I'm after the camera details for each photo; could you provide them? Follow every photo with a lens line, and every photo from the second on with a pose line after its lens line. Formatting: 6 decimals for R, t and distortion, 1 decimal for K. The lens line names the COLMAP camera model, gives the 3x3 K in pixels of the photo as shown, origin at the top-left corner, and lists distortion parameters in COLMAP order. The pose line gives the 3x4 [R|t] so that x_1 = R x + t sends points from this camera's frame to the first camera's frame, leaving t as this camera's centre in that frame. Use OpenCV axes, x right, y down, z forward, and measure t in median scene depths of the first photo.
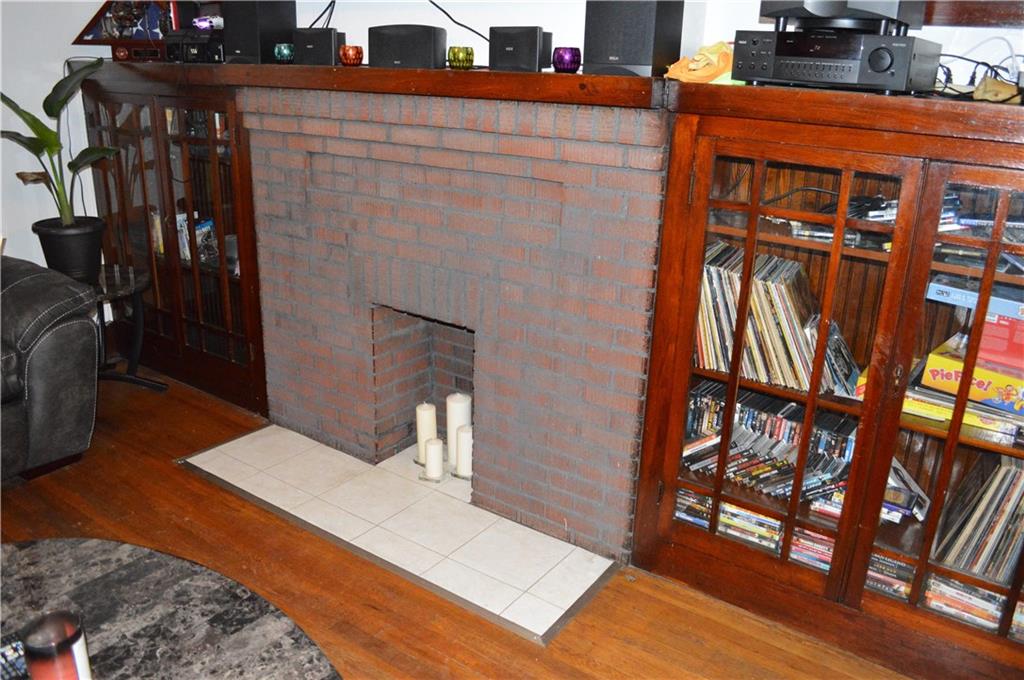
lens RADIAL K [[811.6, 0, 512.0], [0, 811.6, 340.0], [0, 0, 1]] dist [-0.083261, 0.008439]
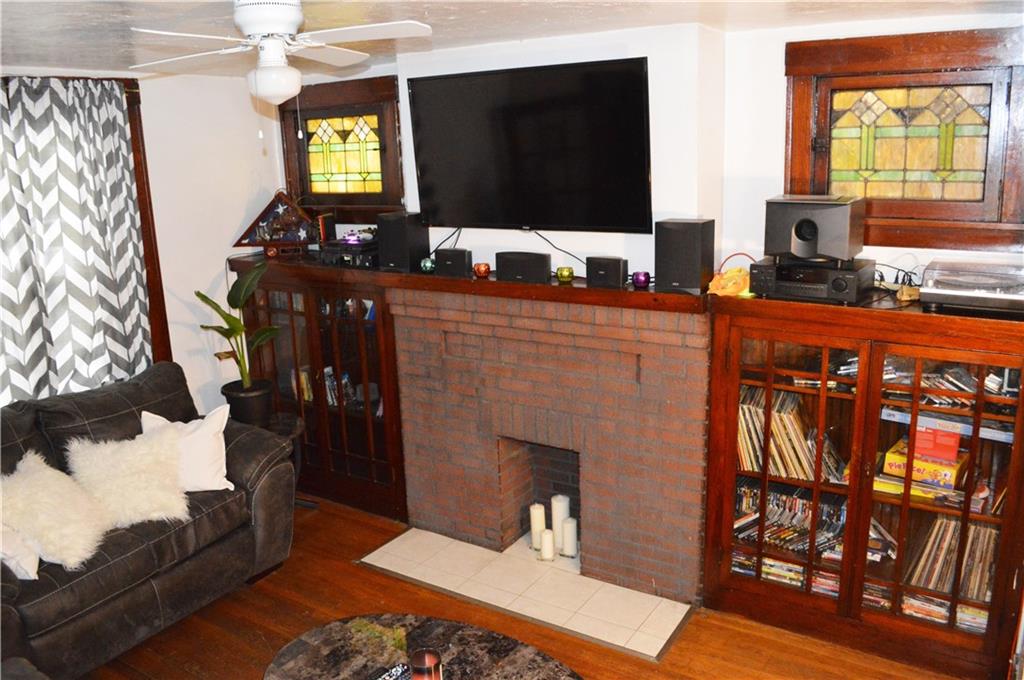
lens RADIAL K [[811.6, 0, 512.0], [0, 811.6, 340.0], [0, 0, 1]] dist [-0.083261, 0.008439]
pose [[0.997099, -0.070783, 0.028001, -0.219478], [0.073077, 0.993092, -0.091807, -0.099494], [-0.021309, 0.093587, 0.995383, -0.516558]]
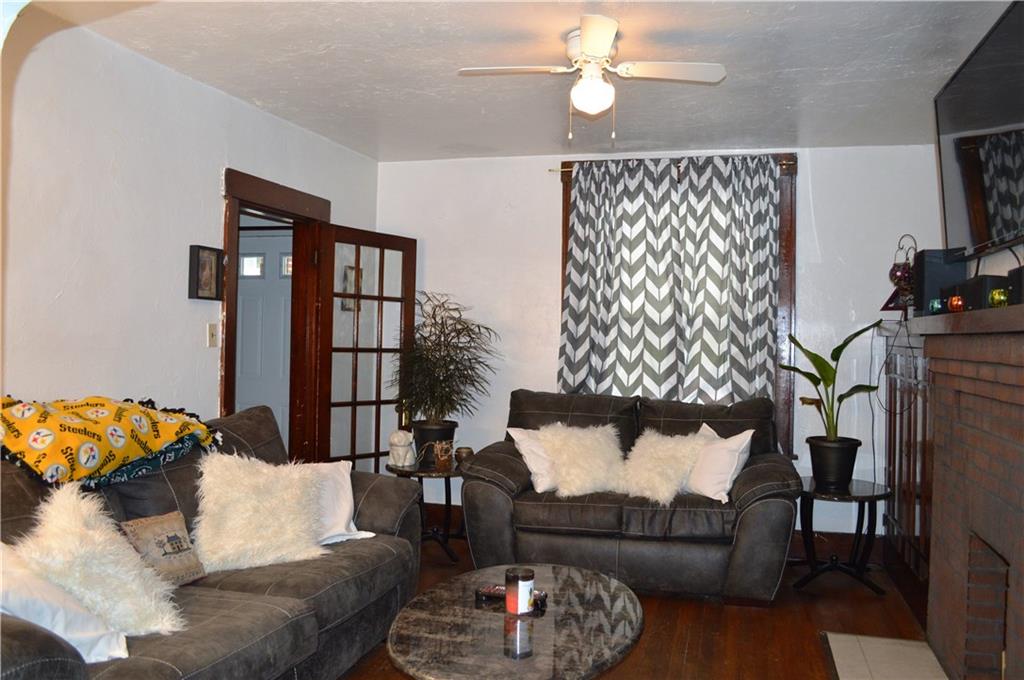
lens RADIAL K [[811.6, 0, 512.0], [0, 811.6, 340.0], [0, 0, 1]] dist [-0.083261, 0.008439]
pose [[0.334373, -0.020311, -0.942222, 0.740384], [-0.311236, 0.941296, -0.130742, 0.050845], [0.889565, 0.336970, 0.308422, 0.091155]]
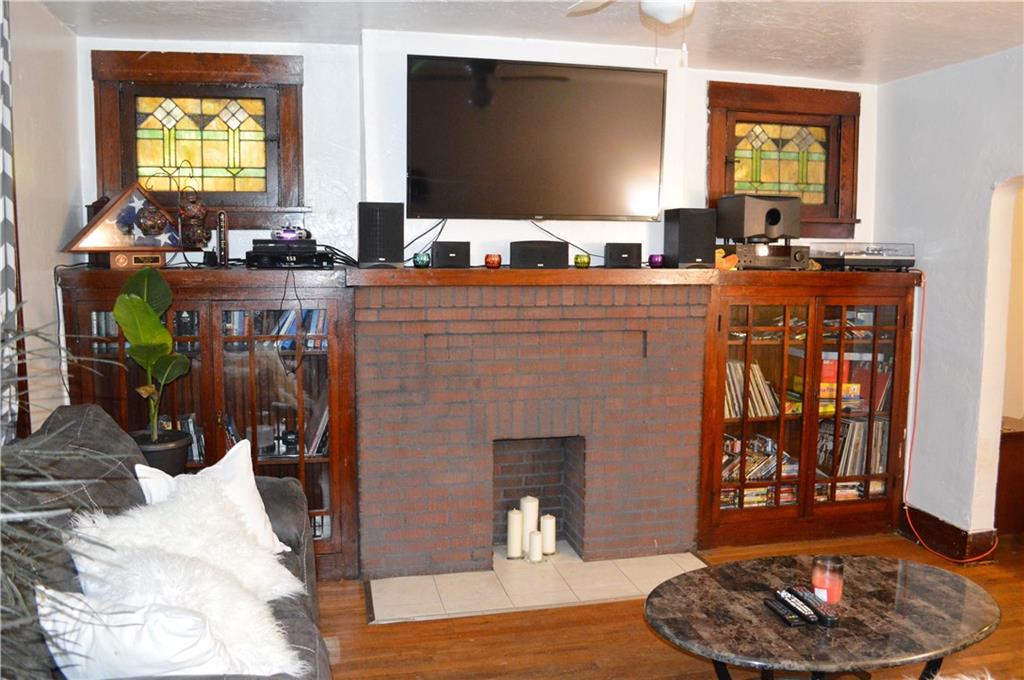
lens RADIAL K [[811.6, 0, 512.0], [0, 811.6, 340.0], [0, 0, 1]] dist [-0.083261, 0.008439]
pose [[0.668064, -0.110825, 0.735805, -1.387774], [0.255030, 0.963056, -0.086498, -0.100072], [-0.699036, 0.245439, 0.671647, 0.056956]]
